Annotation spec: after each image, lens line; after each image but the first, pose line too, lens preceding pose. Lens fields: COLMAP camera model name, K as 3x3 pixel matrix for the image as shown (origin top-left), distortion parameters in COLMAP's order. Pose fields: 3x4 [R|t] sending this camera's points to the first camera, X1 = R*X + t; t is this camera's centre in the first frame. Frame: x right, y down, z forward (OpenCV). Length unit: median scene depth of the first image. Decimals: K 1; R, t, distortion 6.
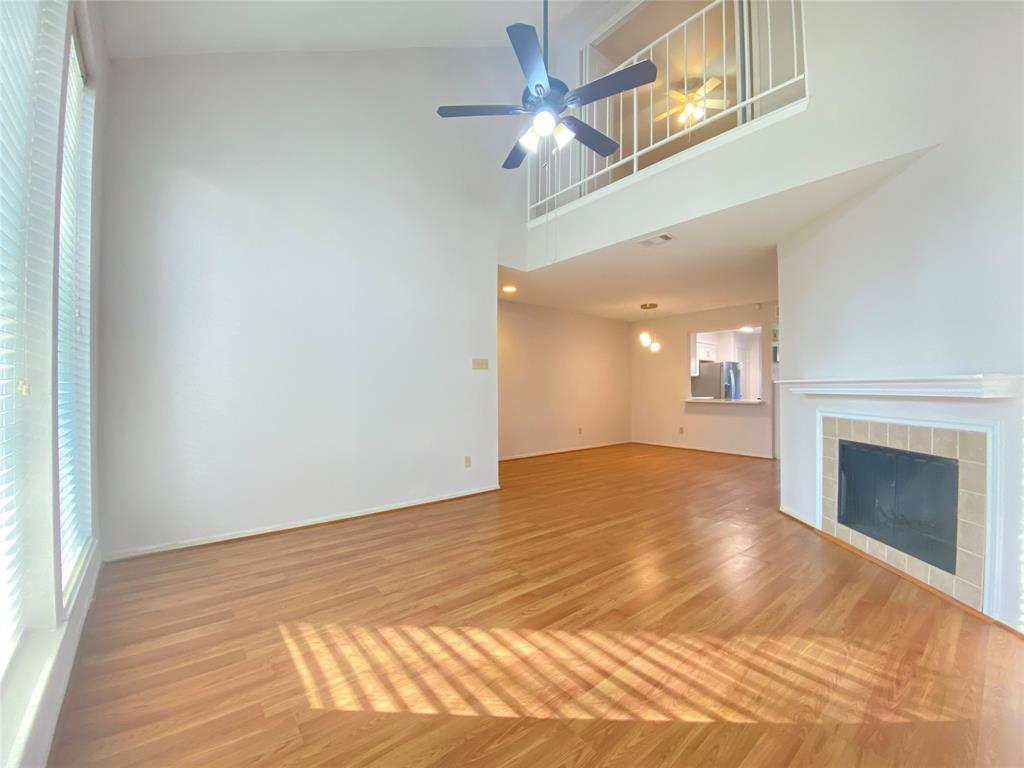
lens RADIAL K [[417.5, 0, 513.1], [0, 417.5, 385.3], [0, 0, 1]] dist [0.005108, -0.002828]
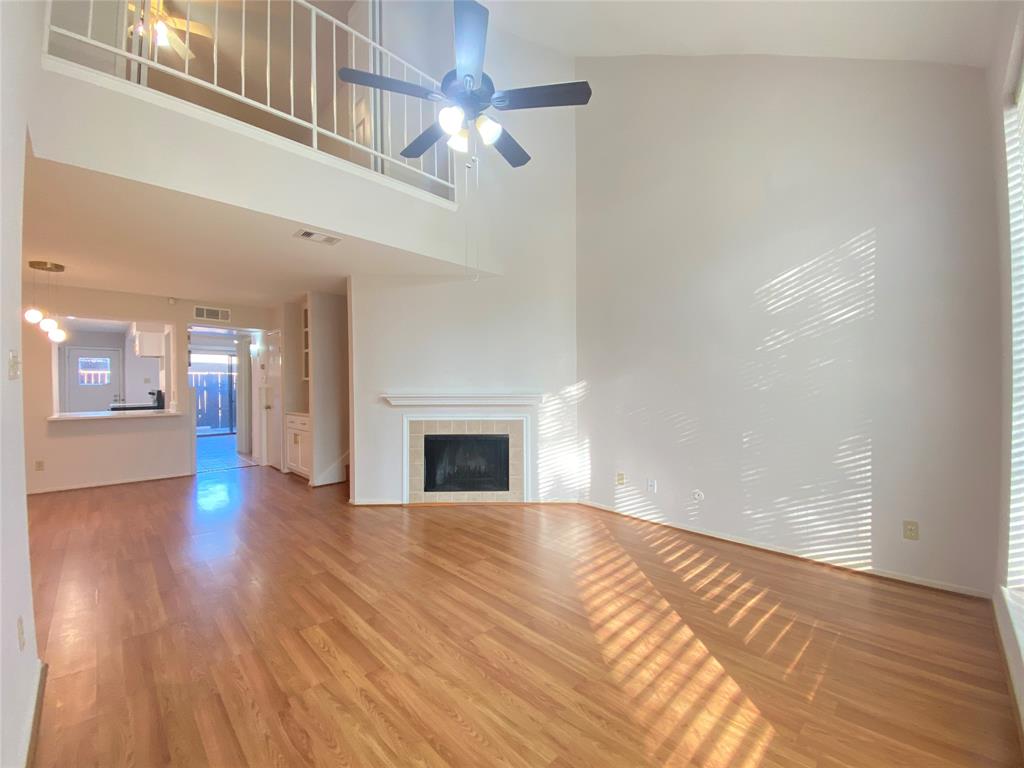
lens RADIAL K [[417.5, 0, 511.9], [0, 417.5, 383.9], [0, 0, 1]] dist [0.005108, -0.002828]
pose [[-0.083482, -0.008101, 0.996476, -0.971506], [-0.004037, 0.999962, 0.007791, -0.085246], [-0.996501, -0.003372, -0.083511, 1.154258]]
